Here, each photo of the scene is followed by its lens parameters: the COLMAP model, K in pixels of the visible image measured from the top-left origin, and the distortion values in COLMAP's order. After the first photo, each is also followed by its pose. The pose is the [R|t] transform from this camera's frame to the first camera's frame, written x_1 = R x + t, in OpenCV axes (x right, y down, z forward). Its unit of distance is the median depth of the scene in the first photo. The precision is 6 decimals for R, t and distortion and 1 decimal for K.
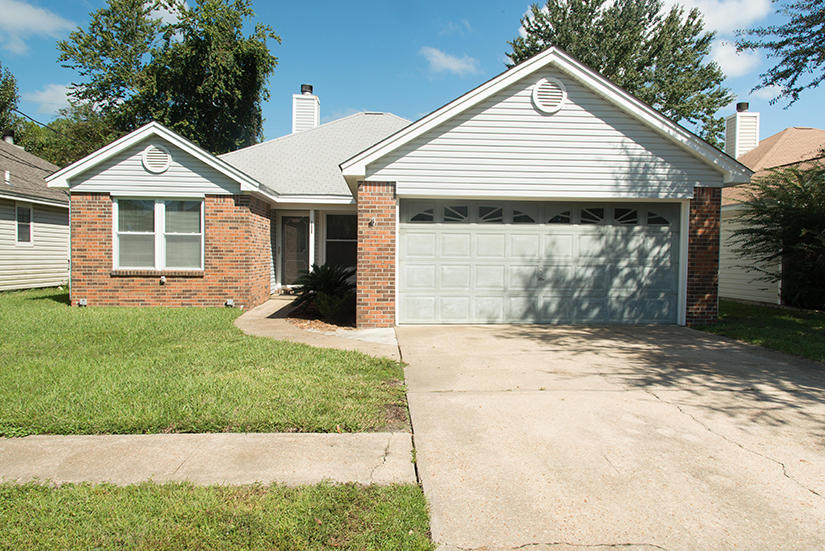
lens RADIAL K [[587.9, 0, 412.5], [0, 587.9, 275.5], [0, 0, 1]] dist [0.008409, -0.000476]
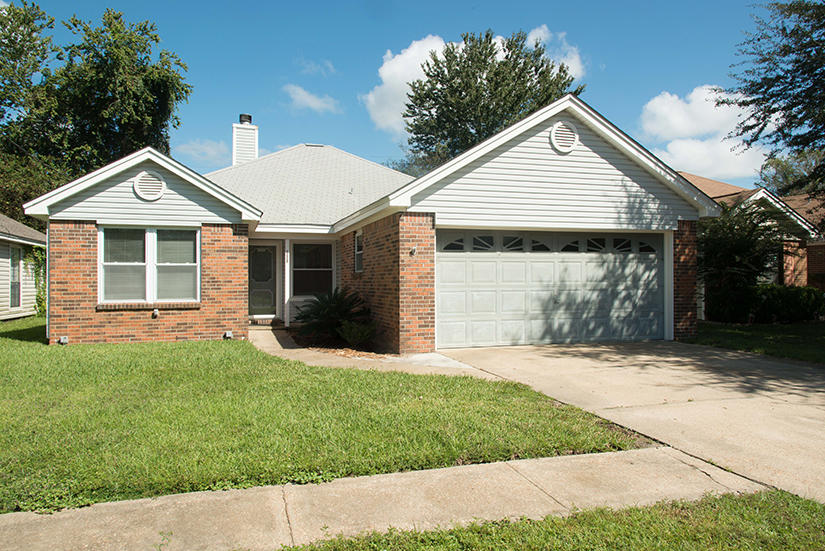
lens RADIAL K [[564.9, 0, 412.5], [0, 564.9, 275.5], [0, 0, 1]] dist [0.006221, 0.001199]
pose [[0.976693, -0.013144, 0.214239, -0.262539], [0.023095, 0.998764, -0.044011, -0.003905], [-0.213396, 0.047933, 0.975789, 0.028622]]
